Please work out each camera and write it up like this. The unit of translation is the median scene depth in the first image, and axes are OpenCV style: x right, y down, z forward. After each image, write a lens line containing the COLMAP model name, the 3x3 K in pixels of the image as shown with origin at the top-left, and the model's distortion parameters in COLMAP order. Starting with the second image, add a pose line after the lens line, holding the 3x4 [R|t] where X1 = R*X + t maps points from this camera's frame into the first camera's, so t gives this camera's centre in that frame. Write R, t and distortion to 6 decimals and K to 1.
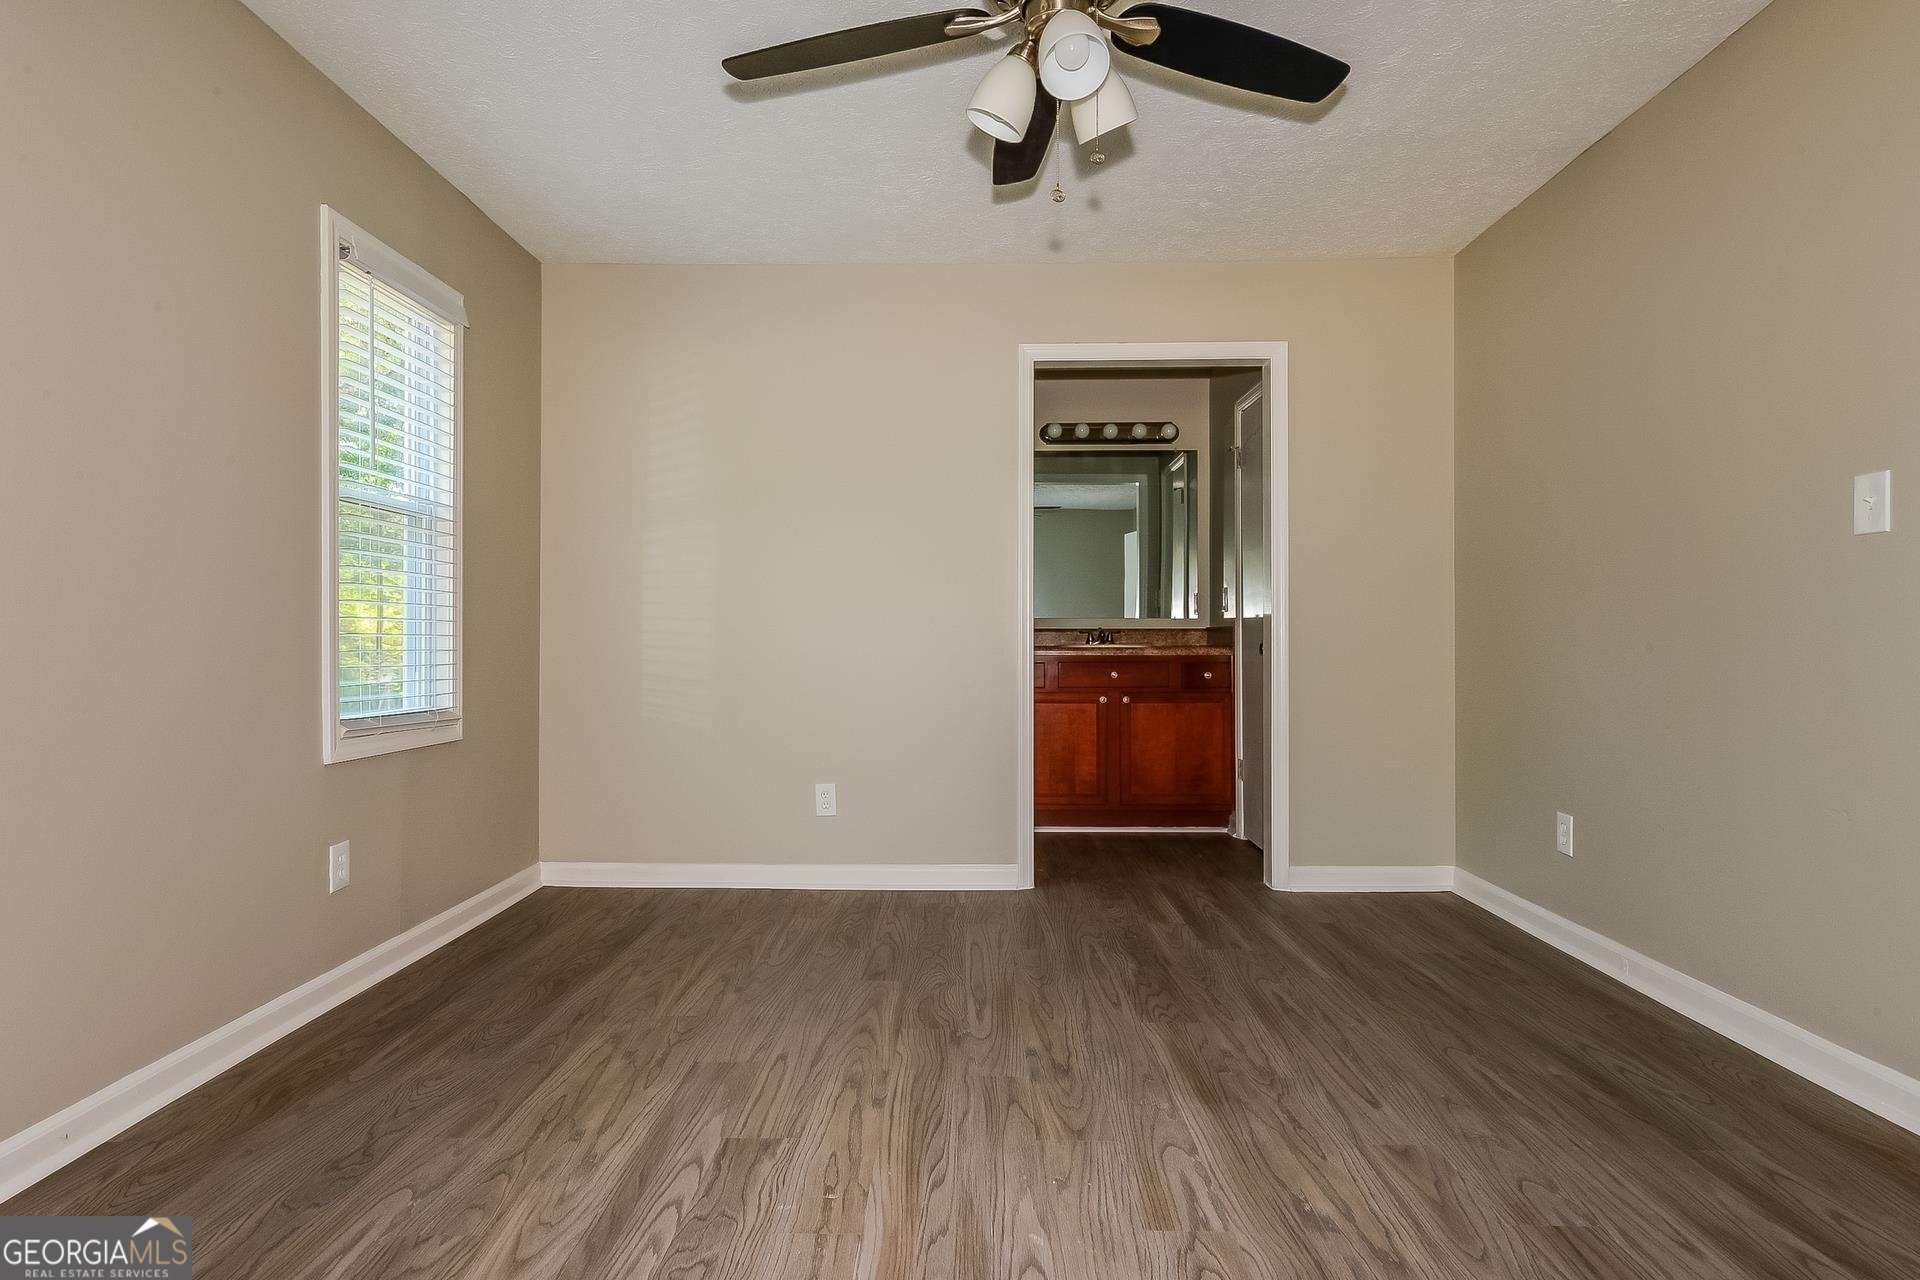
lens RADIAL K [[1024.9, 0, 960.0], [0, 1024.9, 640.0], [0, 0, 1]] dist [0.014588, -0.000062]
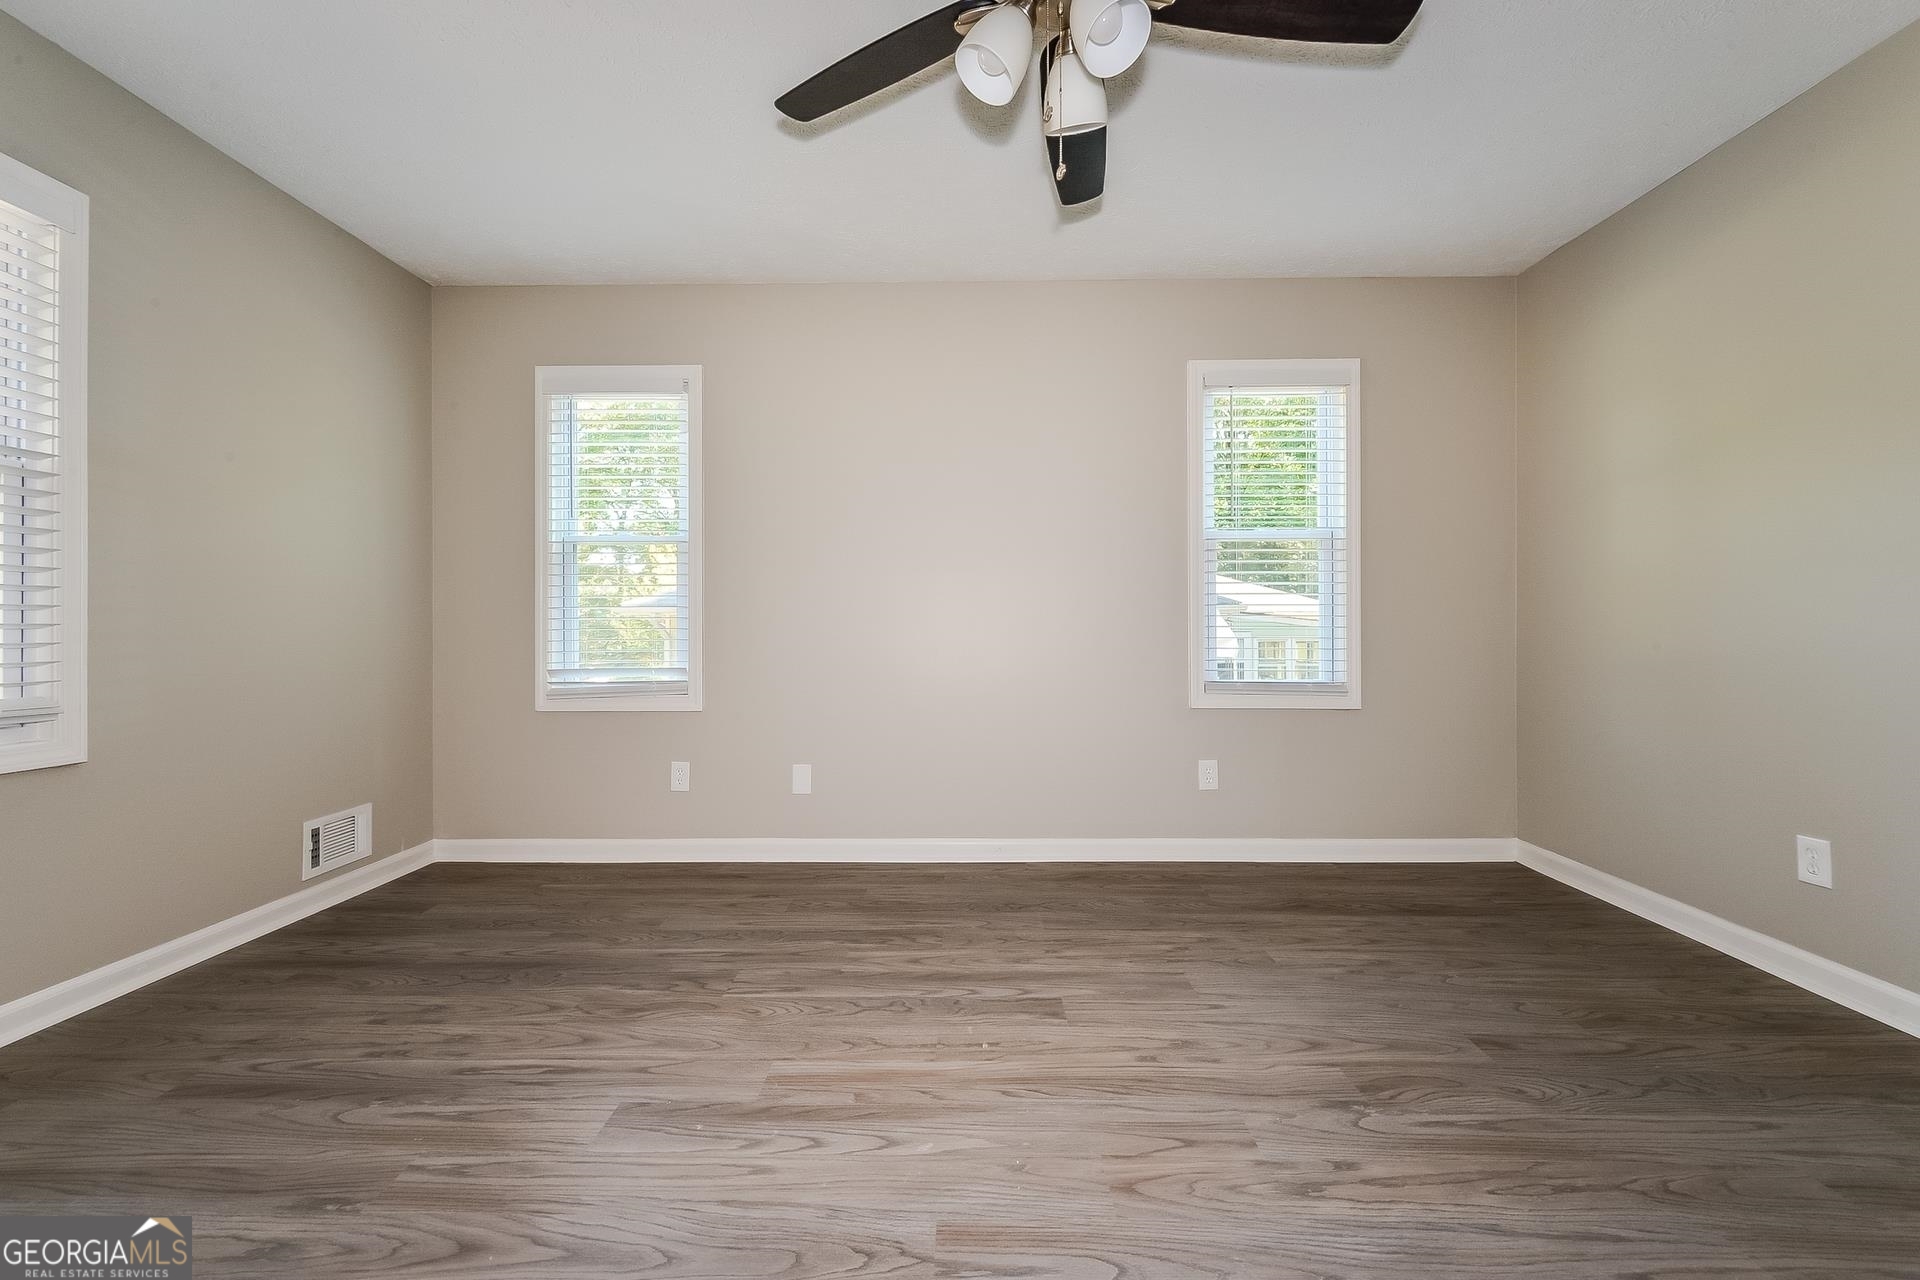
lens RADIAL K [[769.2, 0, 961.0], [0, 769.2, 648.8], [0, 0, 1]] dist [0.001192, 0.000039]
pose [[0.001453, 0.023290, -0.999728, 0.654663], [0.002128, 0.999726, 0.023293, 0.001076], [0.999997, -0.002161, 0.001403, 0.735118]]
